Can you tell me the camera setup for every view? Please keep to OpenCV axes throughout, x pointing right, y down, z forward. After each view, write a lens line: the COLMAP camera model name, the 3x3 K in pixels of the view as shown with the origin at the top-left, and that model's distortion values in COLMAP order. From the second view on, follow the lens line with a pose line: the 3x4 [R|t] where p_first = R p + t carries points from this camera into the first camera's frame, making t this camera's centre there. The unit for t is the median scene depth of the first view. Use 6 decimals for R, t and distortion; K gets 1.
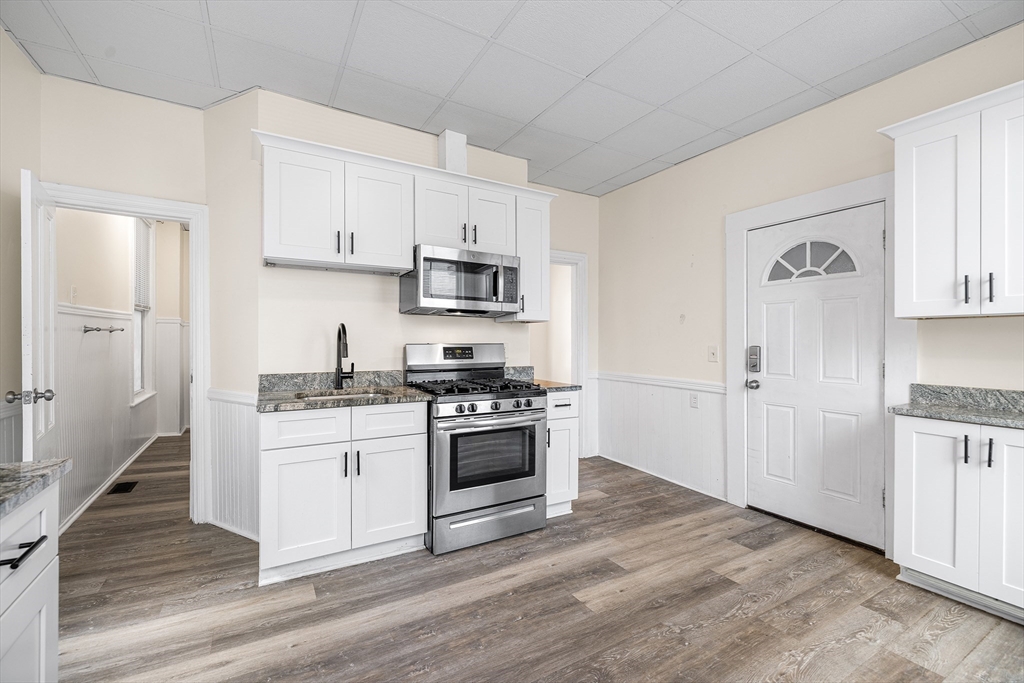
lens RADIAL K [[433.7, 0, 505.7], [0, 433.7, 339.8], [0, 0, 1]] dist [0.000877, -0.000457]
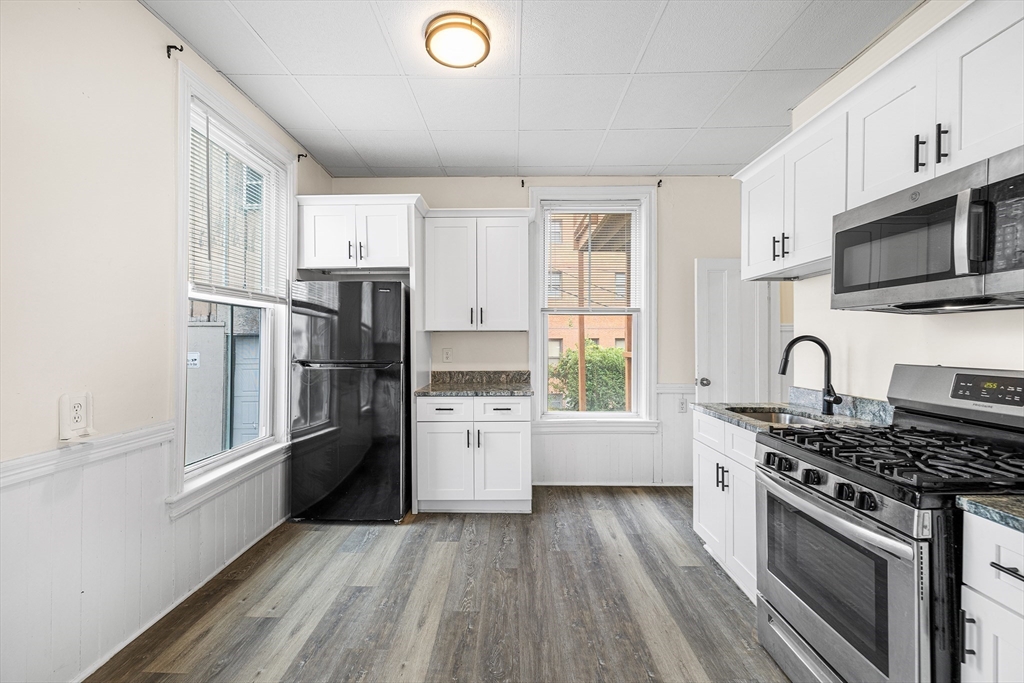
lens RADIAL K [[433.7, 0, 506.8], [0, 433.7, 342.4], [0, 0, 1]] dist [0.000877, -0.000457]
pose [[-0.505323, -0.001246, -0.862929, 0.906021], [-0.000963, 0.999999, -0.000880, -0.030569], [0.862930, 0.000386, -0.505324, 1.266524]]
